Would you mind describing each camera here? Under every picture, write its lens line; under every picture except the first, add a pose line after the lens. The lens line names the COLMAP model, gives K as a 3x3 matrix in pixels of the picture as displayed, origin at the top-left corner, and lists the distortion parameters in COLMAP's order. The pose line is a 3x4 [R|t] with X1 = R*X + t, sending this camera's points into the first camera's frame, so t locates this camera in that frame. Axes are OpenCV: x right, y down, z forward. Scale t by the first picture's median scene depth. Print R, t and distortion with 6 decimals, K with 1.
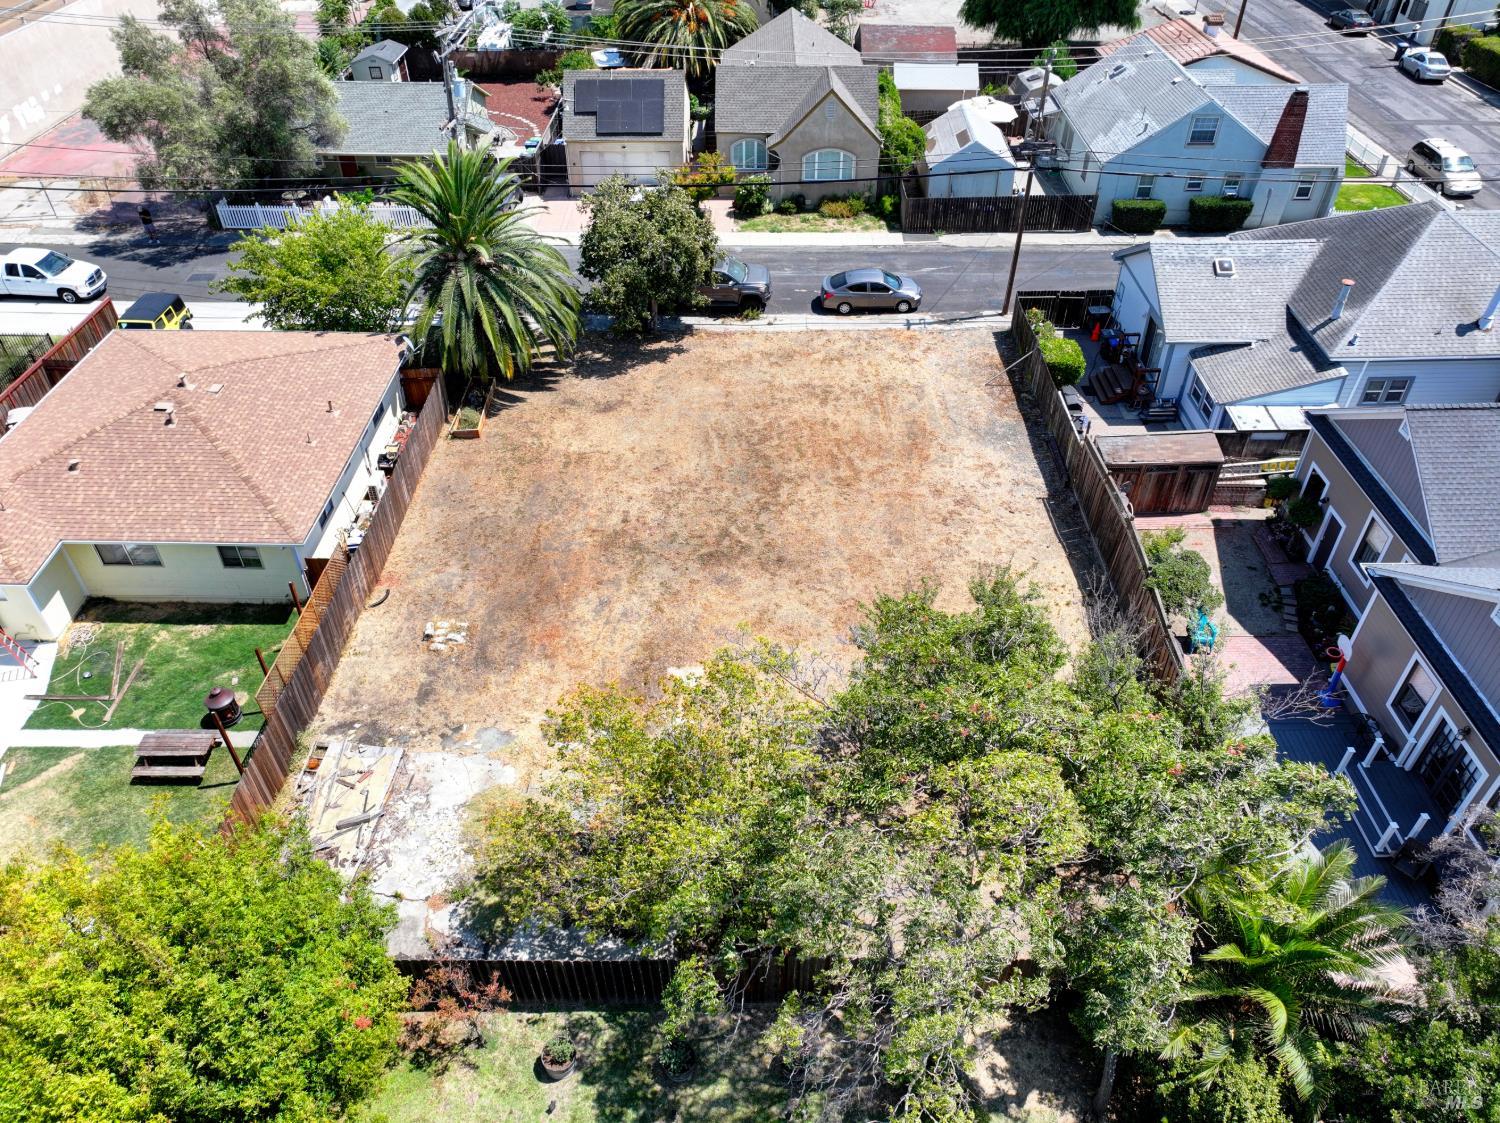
lens RADIAL K [[1054.5, 0, 755.8], [0, 1054.5, 552.9], [0, 0, 1]] dist [-0.000012, 0.016619]
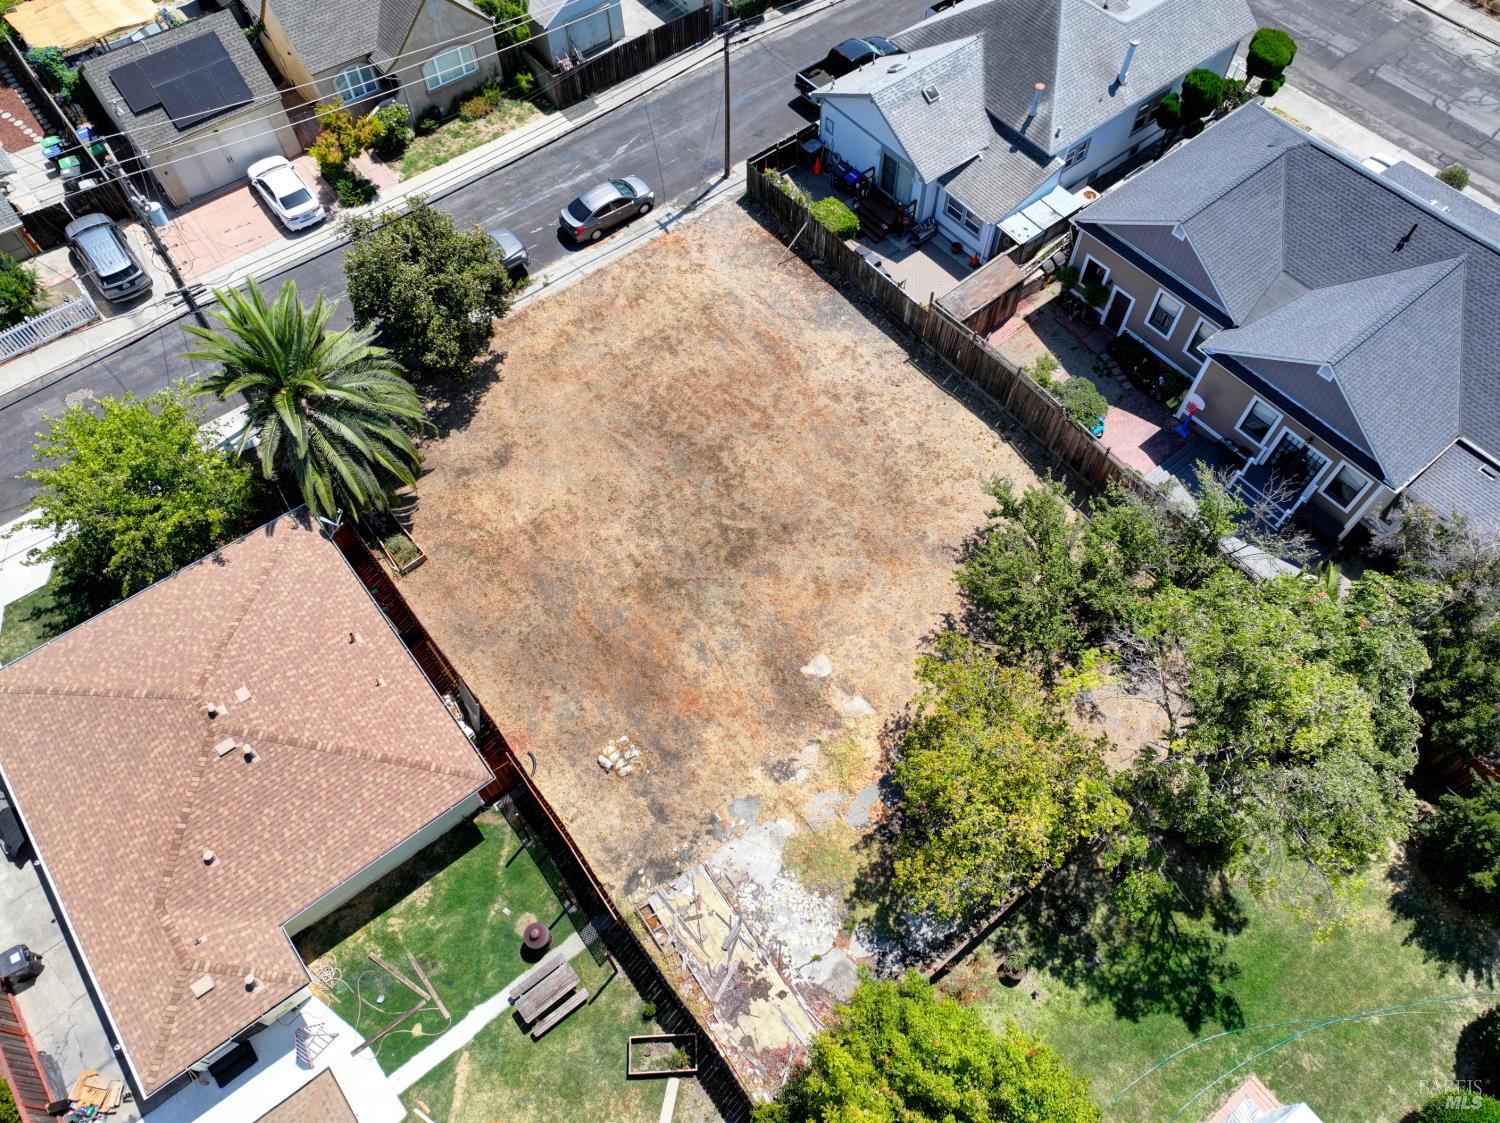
lens RADIAL K [[1054.5, 0, 755.8], [0, 1054.5, 552.9], [0, 0, 1]] dist [-0.000012, 0.016619]
pose [[0.780067, -0.531881, 0.329543, -0.369991], [0.394760, 0.826990, 0.400315, -0.414587], [-0.485449, -0.182182, 0.855073, 0.019868]]
